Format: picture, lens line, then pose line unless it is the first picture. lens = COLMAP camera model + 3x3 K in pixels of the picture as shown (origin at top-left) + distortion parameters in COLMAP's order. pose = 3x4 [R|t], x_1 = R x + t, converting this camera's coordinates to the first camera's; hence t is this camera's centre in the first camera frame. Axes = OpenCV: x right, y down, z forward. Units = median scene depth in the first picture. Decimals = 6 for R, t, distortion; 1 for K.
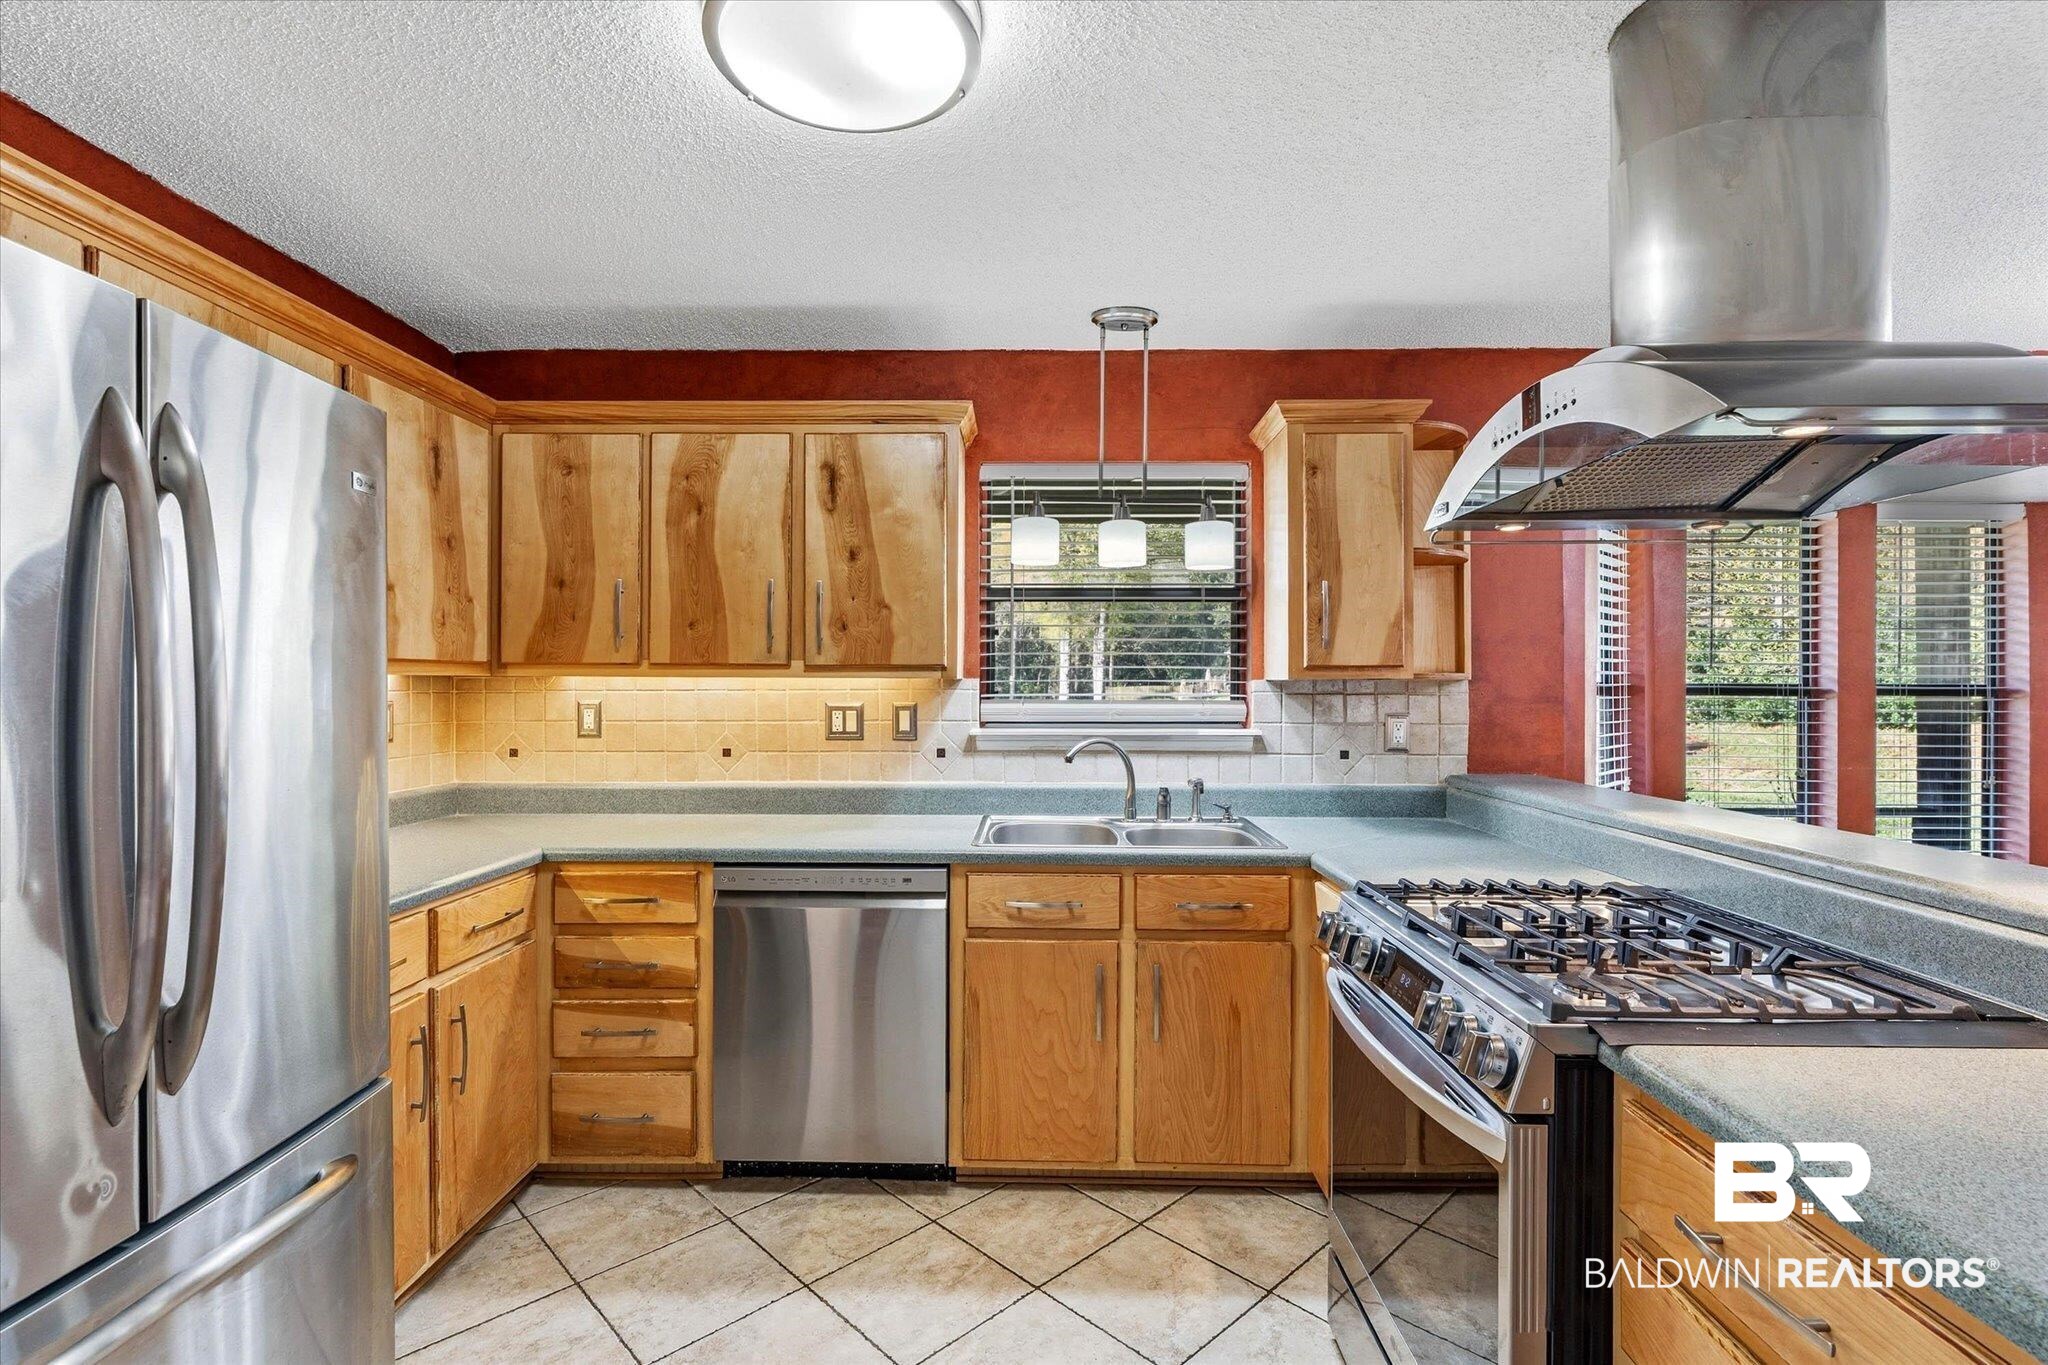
lens RADIAL K [[951.0, 0, 1019.9], [0, 951.0, 692.8], [0, 0, 1]] dist [-0.004595, 0.000737]
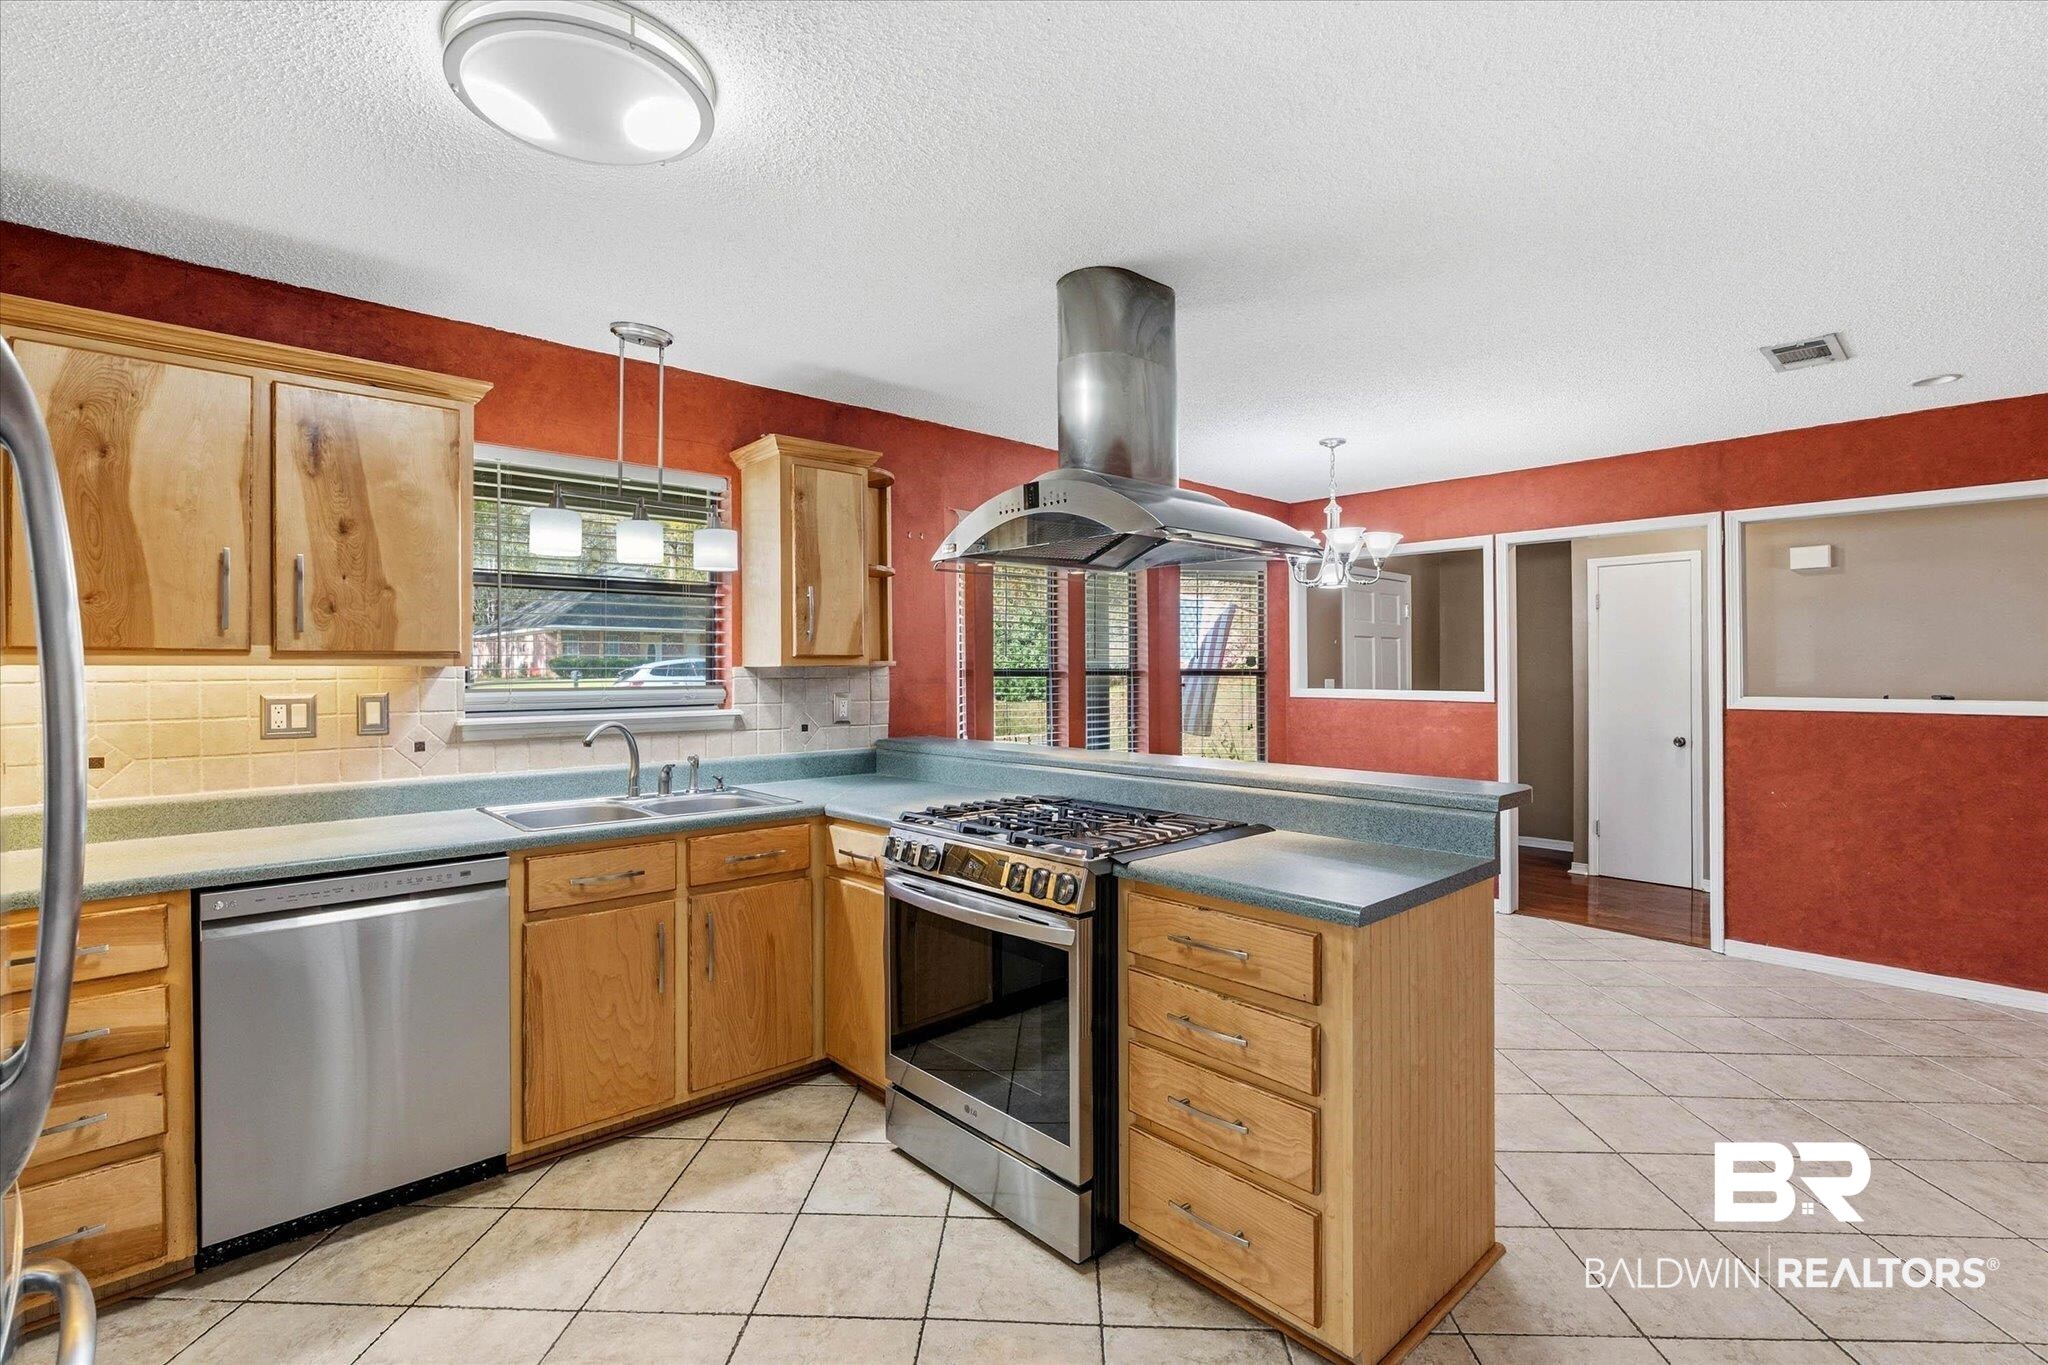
lens RADIAL K [[953.8, 0, 1024.0], [0, 953.8, 682.5], [0, 0, 1]] dist [-0.000025, 0.000869]
pose [[0.724763, -0.014288, 0.688850, -0.331358], [0.012287, 0.999894, 0.007813, 0.000897], [-0.688888, 0.002801, 0.724862, -0.089918]]
